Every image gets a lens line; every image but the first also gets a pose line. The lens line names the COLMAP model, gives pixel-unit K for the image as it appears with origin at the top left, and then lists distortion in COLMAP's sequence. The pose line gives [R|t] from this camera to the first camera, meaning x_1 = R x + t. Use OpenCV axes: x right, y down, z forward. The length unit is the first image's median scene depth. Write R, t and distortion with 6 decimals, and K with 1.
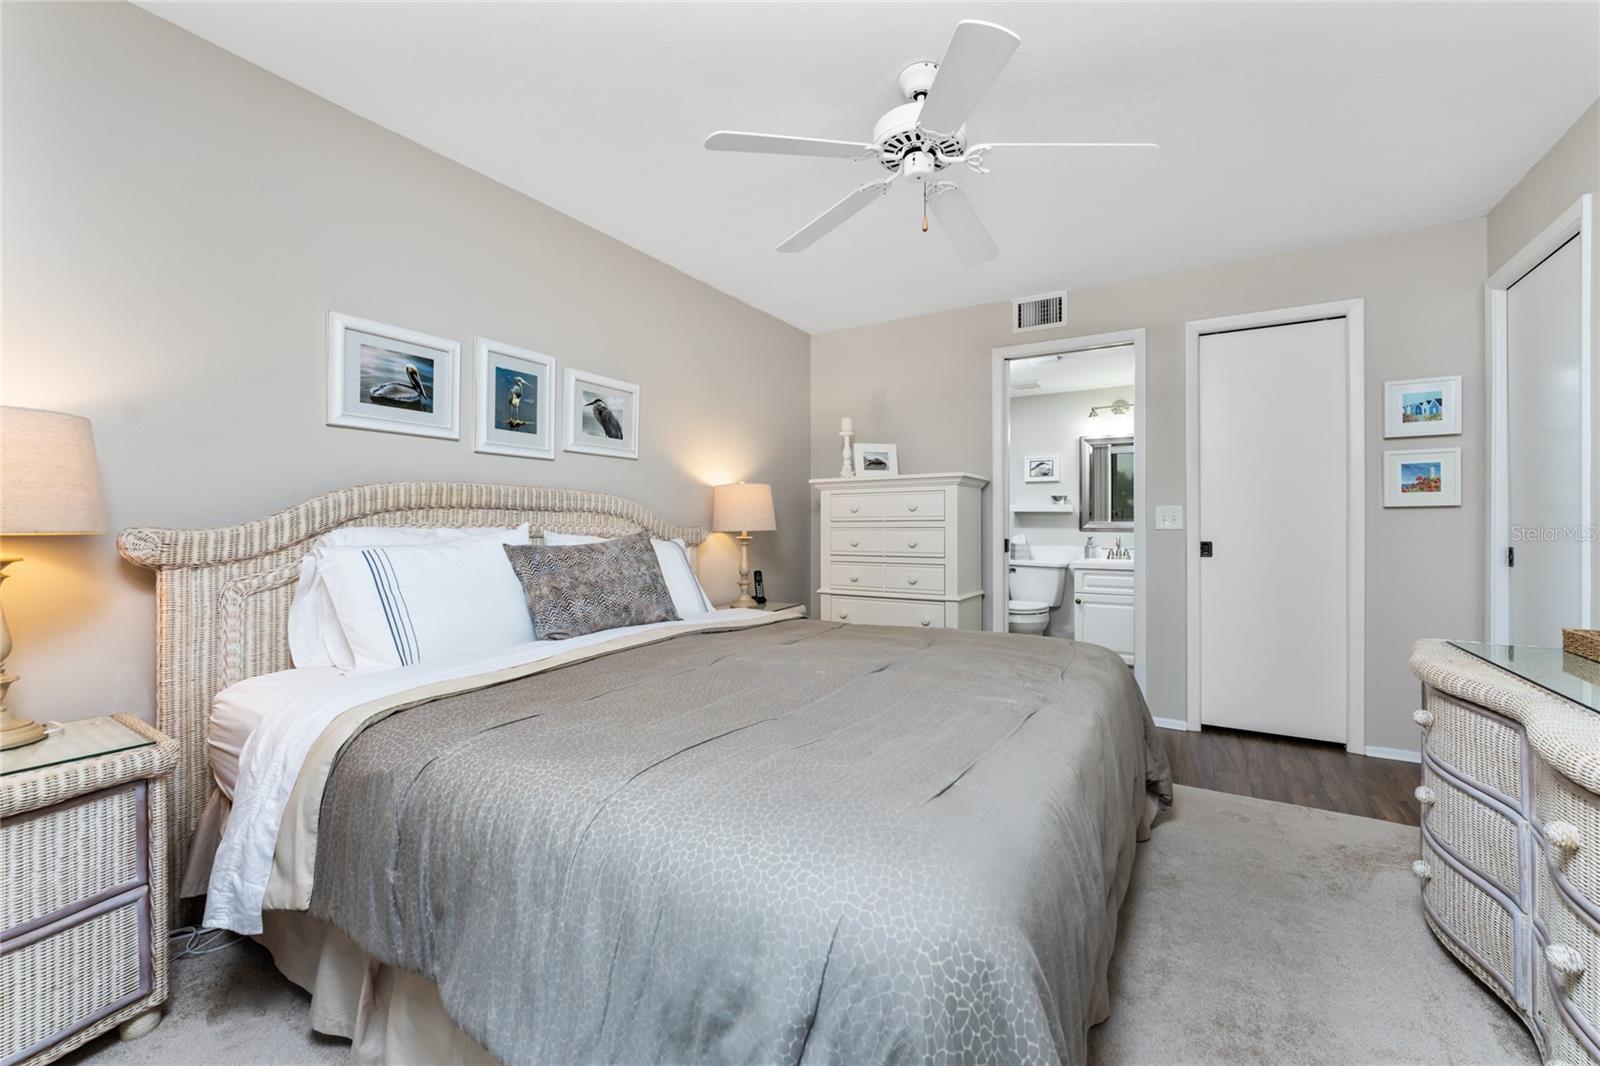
lens RADIAL K [[647.8, 0, 798.5], [0, 647.8, 523.4], [0, 0, 1]] dist [-0.005302, 0.000637]
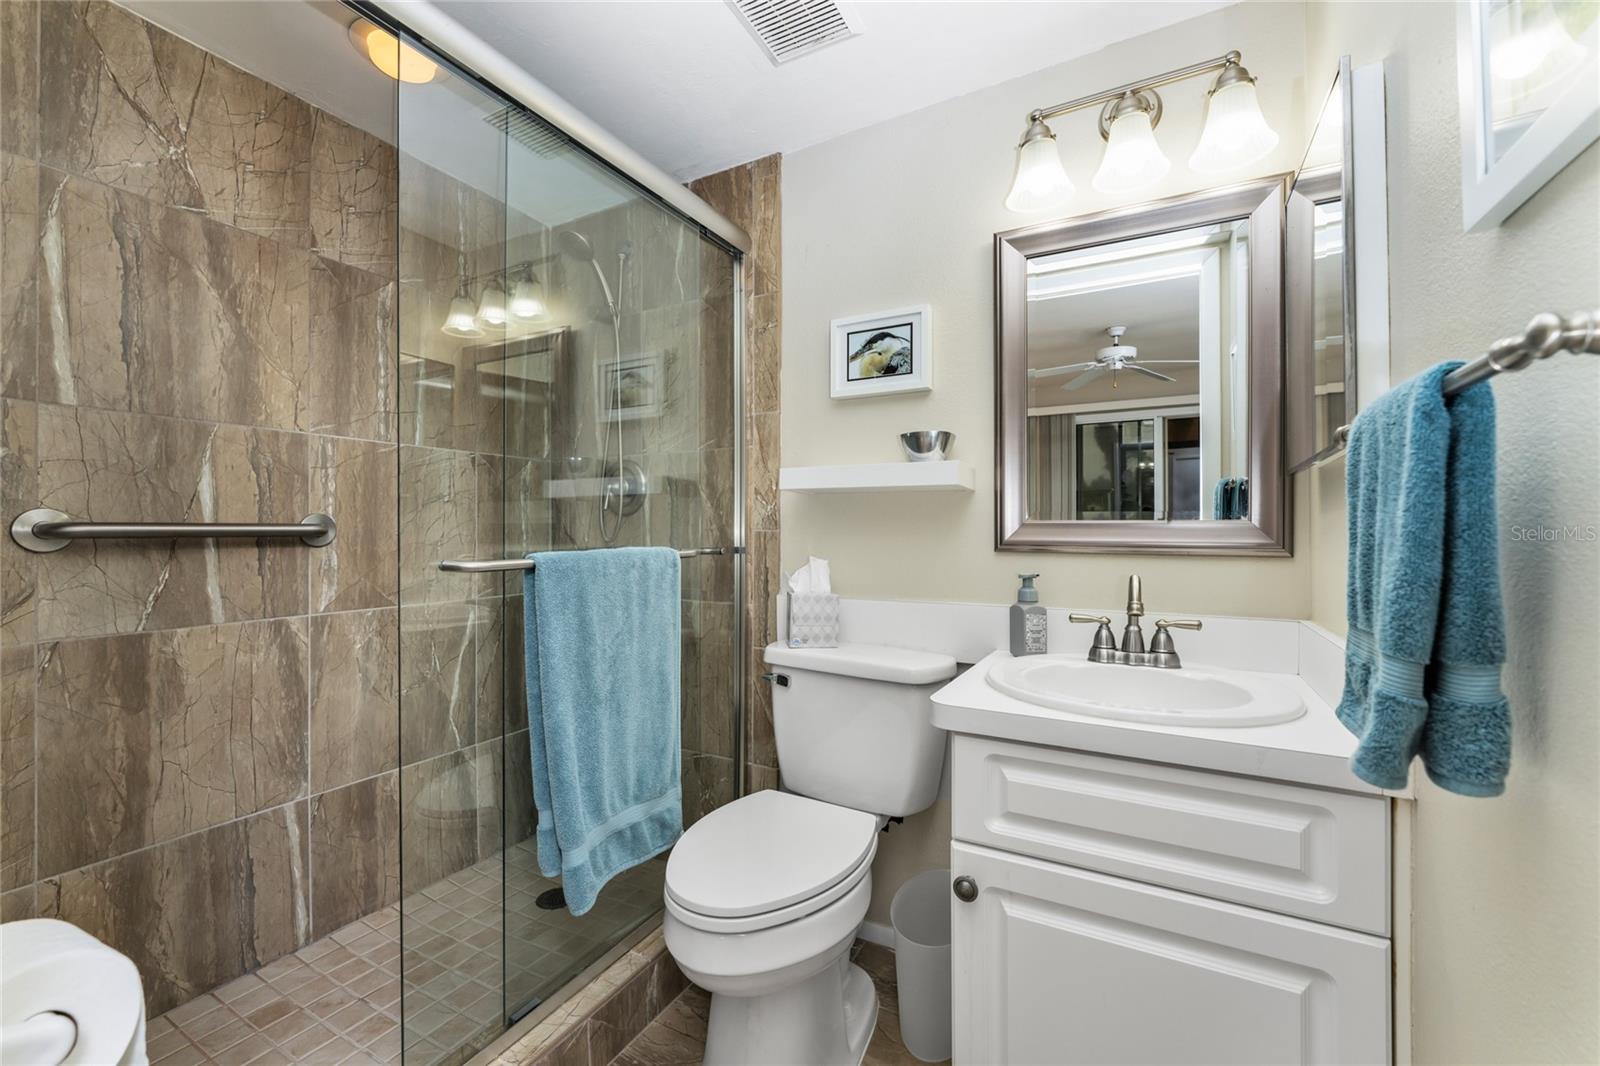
lens RADIAL K [[647.8, 0, 799.8], [0, 647.8, 531.6], [0, 0, 1]] dist [-0.005302, 0.000637]
pose [[0.998383, -0.000909, 0.056846, 0.330118], [0.000639, 0.999988, 0.004764, 0.000648], [-0.056850, -0.004720, 0.998372, 0.712793]]
